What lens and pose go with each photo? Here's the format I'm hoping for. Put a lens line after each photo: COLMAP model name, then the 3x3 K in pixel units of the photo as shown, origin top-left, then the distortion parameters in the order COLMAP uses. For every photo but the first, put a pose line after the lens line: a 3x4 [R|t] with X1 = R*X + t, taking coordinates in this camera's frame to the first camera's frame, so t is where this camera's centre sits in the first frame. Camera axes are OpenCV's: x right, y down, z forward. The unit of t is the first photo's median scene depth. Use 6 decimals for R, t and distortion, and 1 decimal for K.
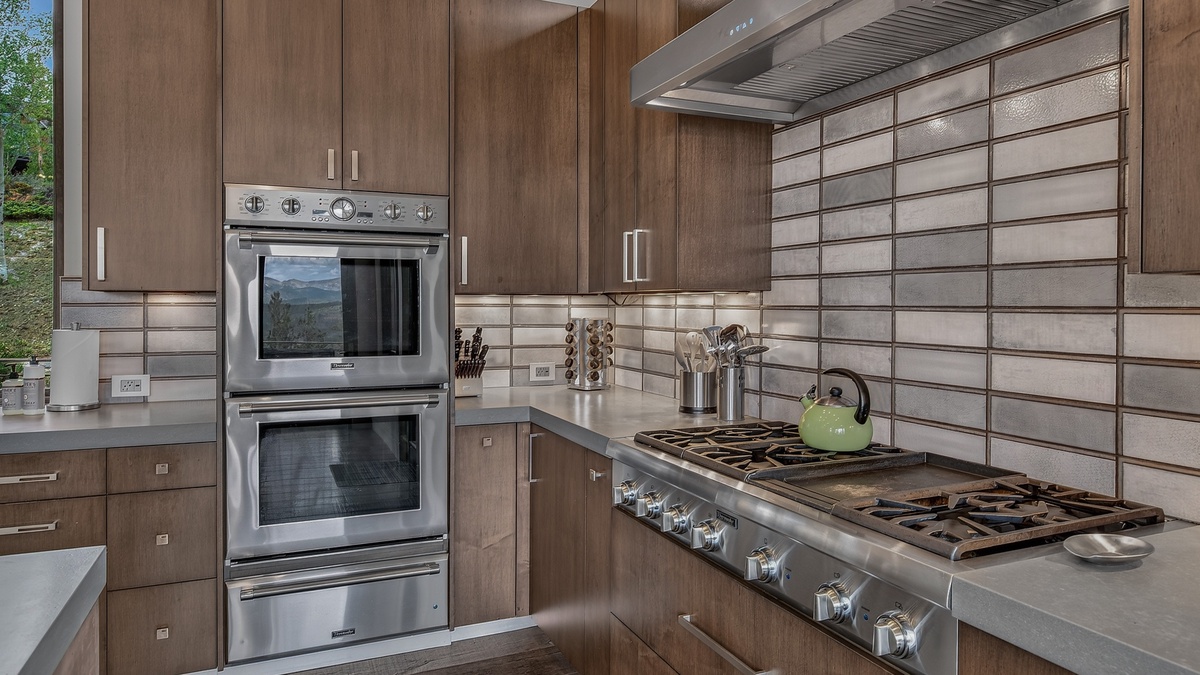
lens RADIAL K [[715.7, 0, 594.4], [0, 715.7, 317.8], [0, 0, 1]] dist [-0.002301, -0.000183]
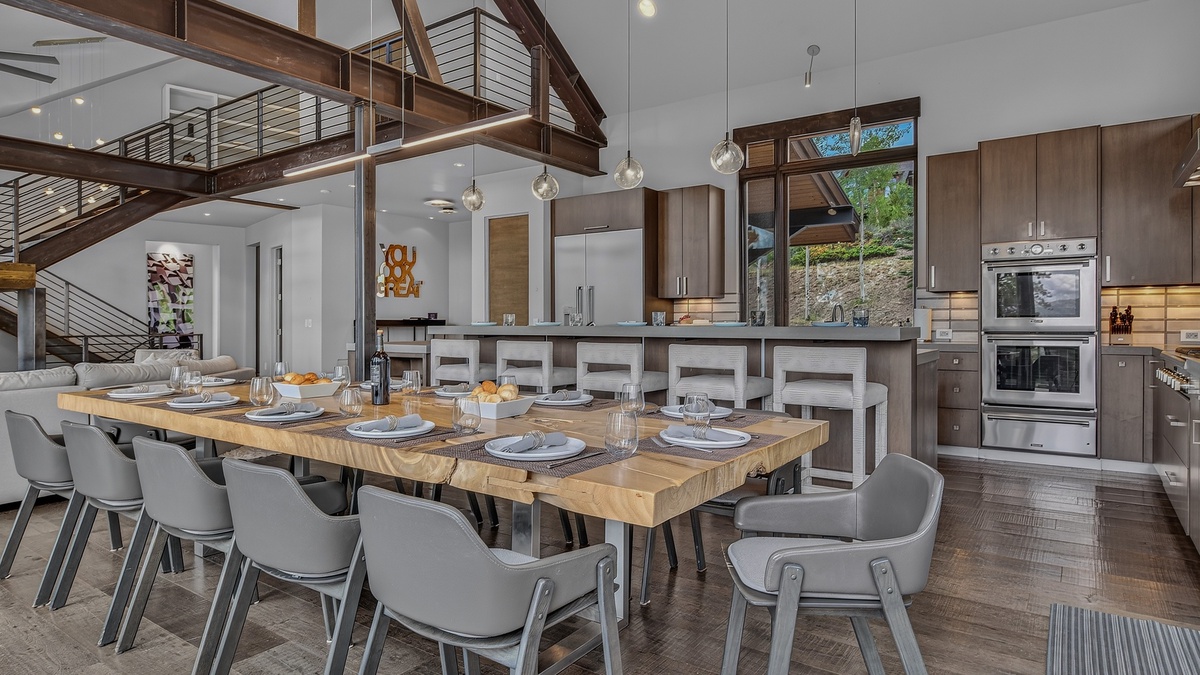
lens RADIAL K [[715.7, 0, 594.4], [0, 715.7, 317.8], [0, 0, 1]] dist [-0.002301, -0.000183]
pose [[0.517462, -0.013443, -0.855601, 0.751435], [-0.012626, 0.999648, -0.023342, 0.114799], [0.855613, 0.022881, 0.517110, -1.173360]]
